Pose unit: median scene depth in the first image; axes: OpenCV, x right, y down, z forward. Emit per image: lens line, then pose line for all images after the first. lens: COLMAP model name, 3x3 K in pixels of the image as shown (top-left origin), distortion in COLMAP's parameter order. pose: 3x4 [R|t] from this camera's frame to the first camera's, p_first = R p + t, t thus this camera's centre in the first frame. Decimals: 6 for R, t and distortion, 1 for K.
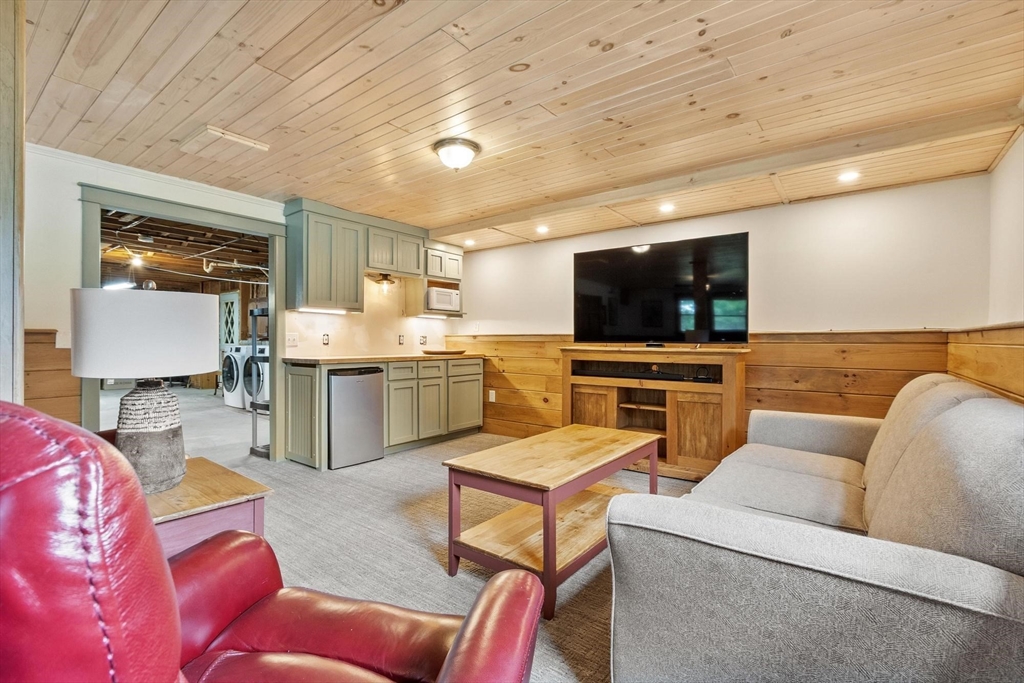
lens RADIAL K [[456.3, 0, 502.2], [0, 456.3, 337.2], [0, 0, 1]] dist [-0.000962, -0.001184]
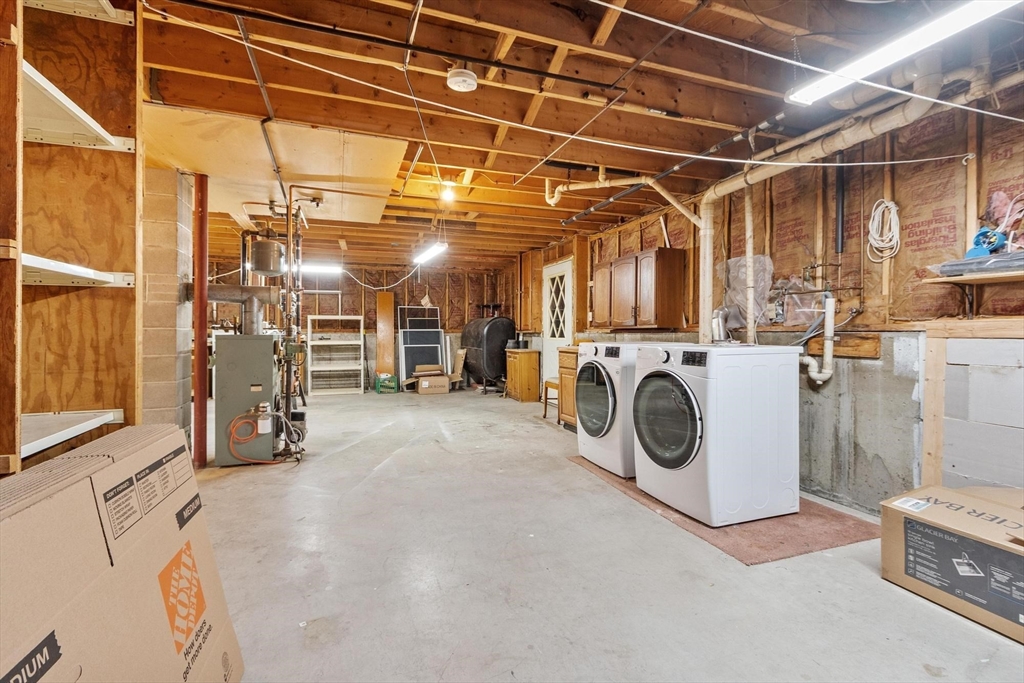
lens RADIAL K [[456.3, 0, 502.2], [0, 456.3, 337.2], [0, 0, 1]] dist [-0.000962, -0.001184]
pose [[0.844018, 0.005330, -0.536288, -0.335001], [0.002489, 0.999901, 0.013855, 0.003745], [0.536309, -0.013028, 0.843921, 0.423526]]
